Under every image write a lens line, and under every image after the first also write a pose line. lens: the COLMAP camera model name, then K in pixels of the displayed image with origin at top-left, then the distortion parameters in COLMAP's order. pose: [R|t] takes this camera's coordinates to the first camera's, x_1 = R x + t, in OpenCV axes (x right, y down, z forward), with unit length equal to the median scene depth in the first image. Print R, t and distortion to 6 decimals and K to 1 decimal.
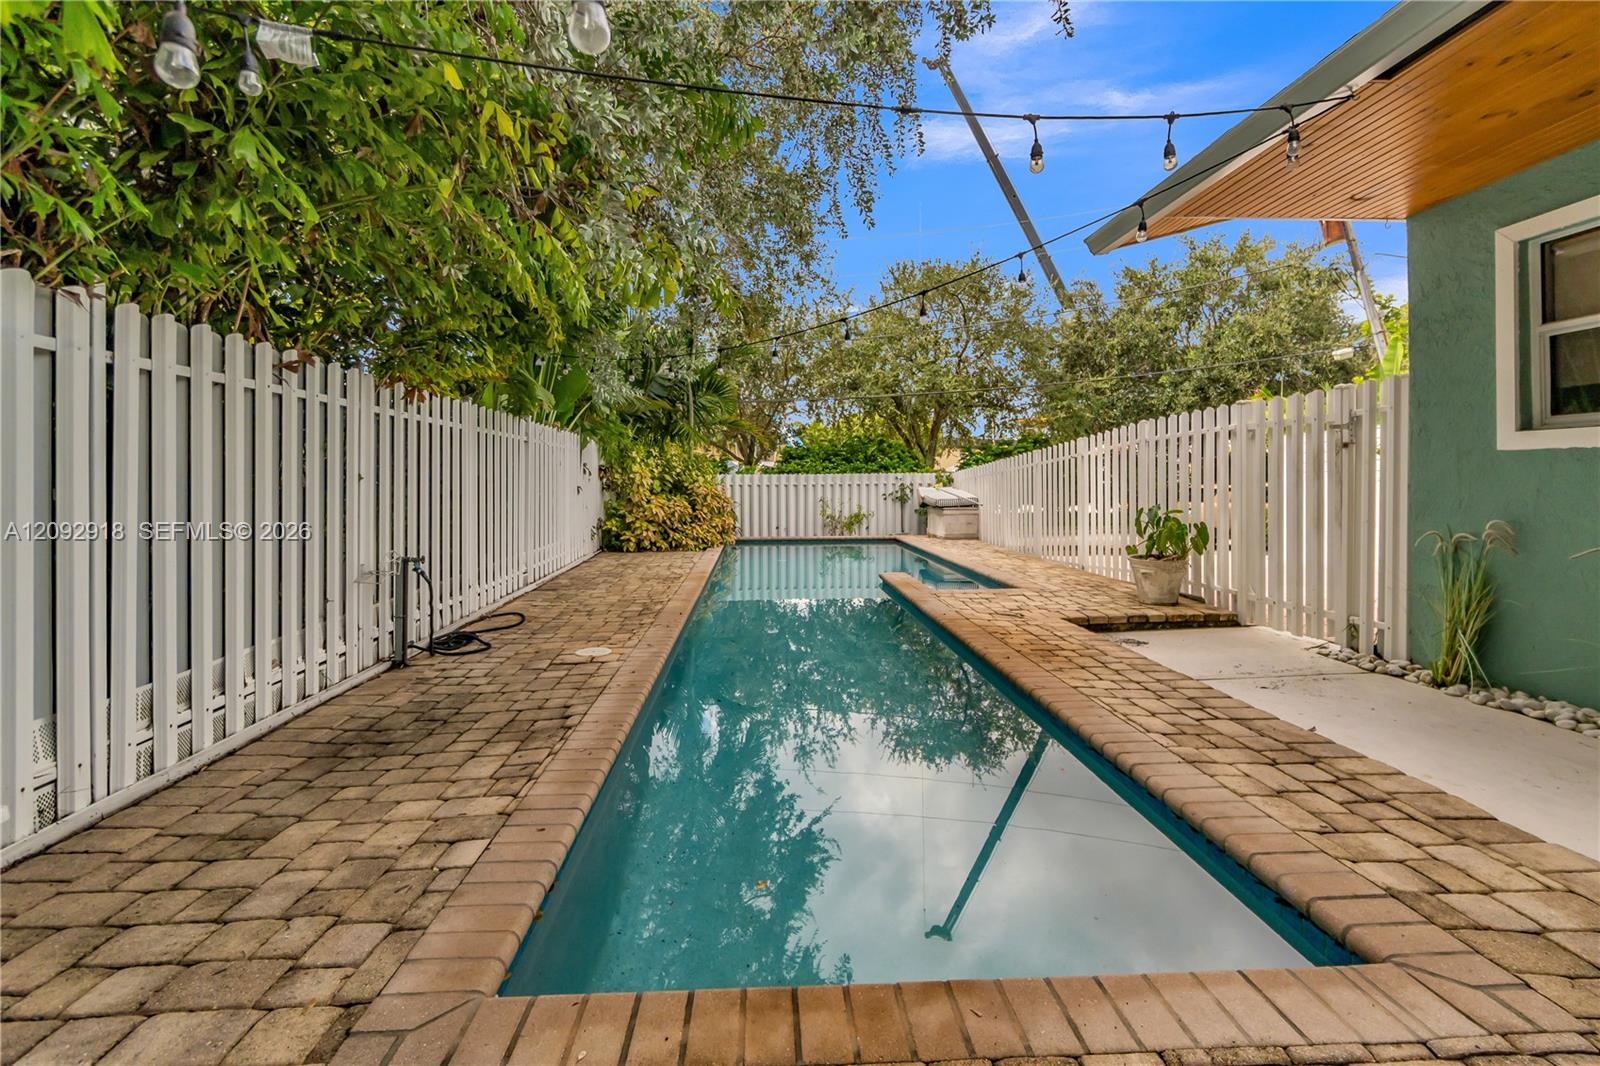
lens RADIAL K [[692.7, 0, 790.8], [0, 692.7, 479.0], [0, 0, 1]] dist [-0.001622, 0.001176]
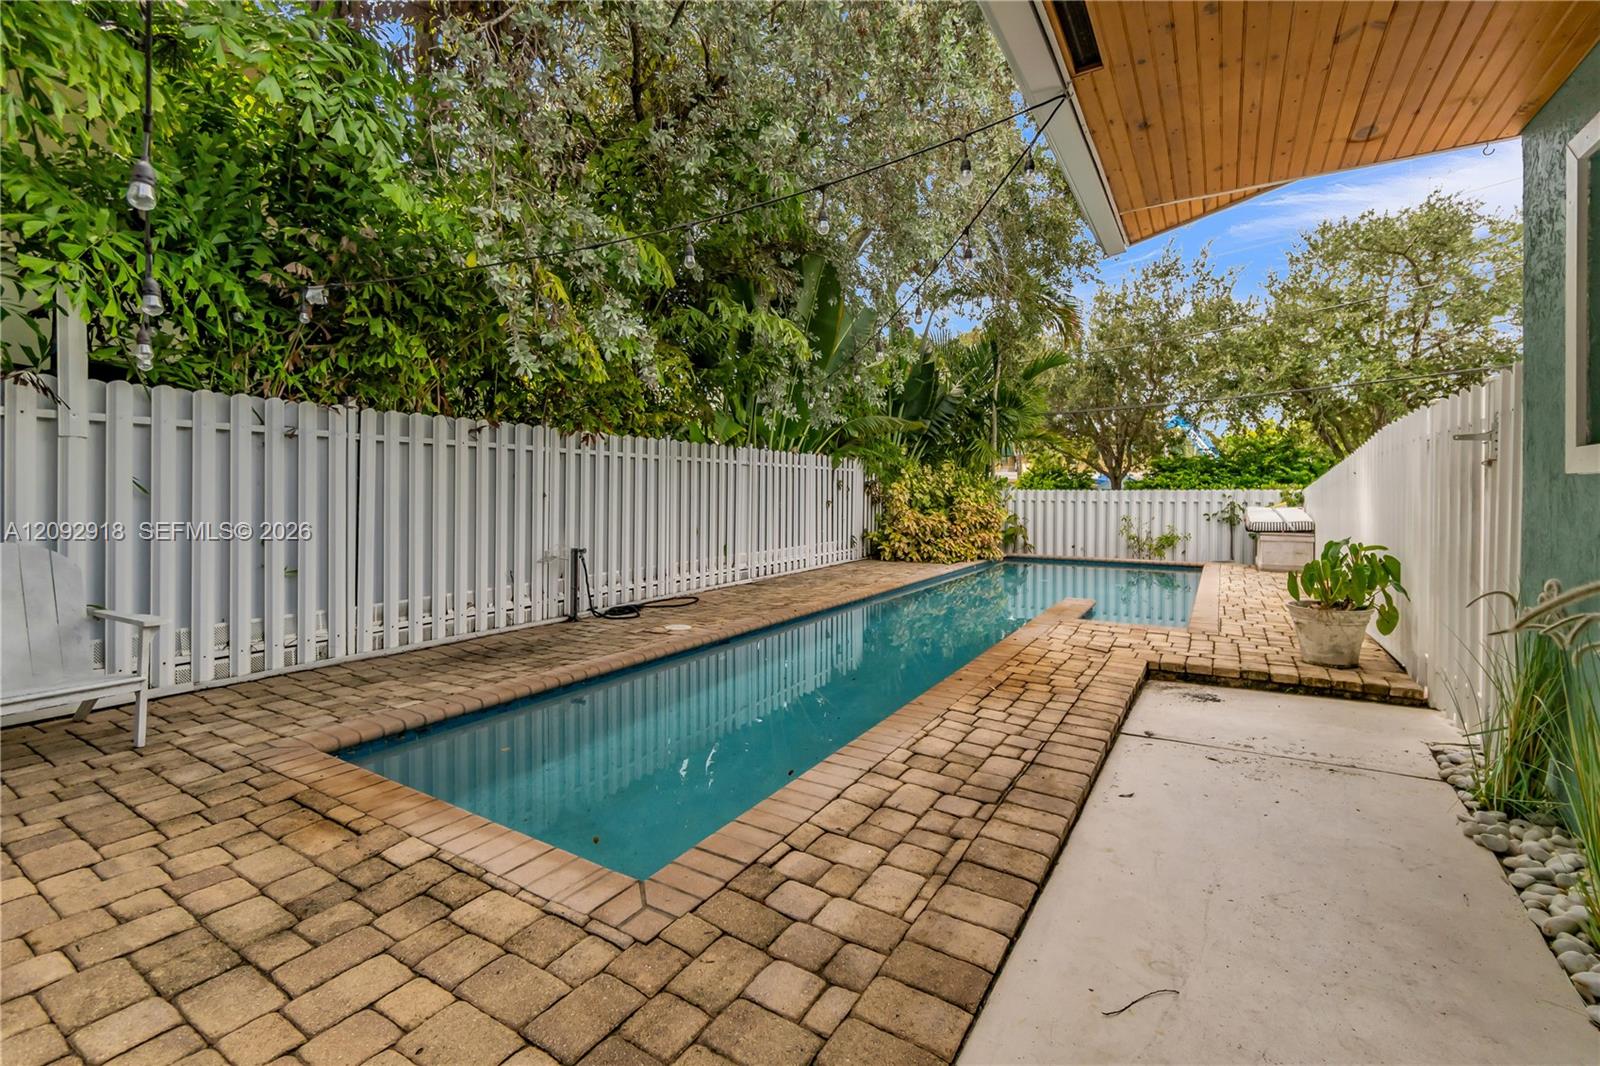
lens RADIAL K [[692.7, 0, 795.0], [0, 692.7, 498.0], [0, 0, 1]] dist [-0.001622, 0.001176]
pose [[0.827289, 0.013105, -0.561624, 0.262754], [-0.007127, 0.999892, 0.012833, -0.007263], [0.561732, -0.006614, 0.827293, 0.011038]]
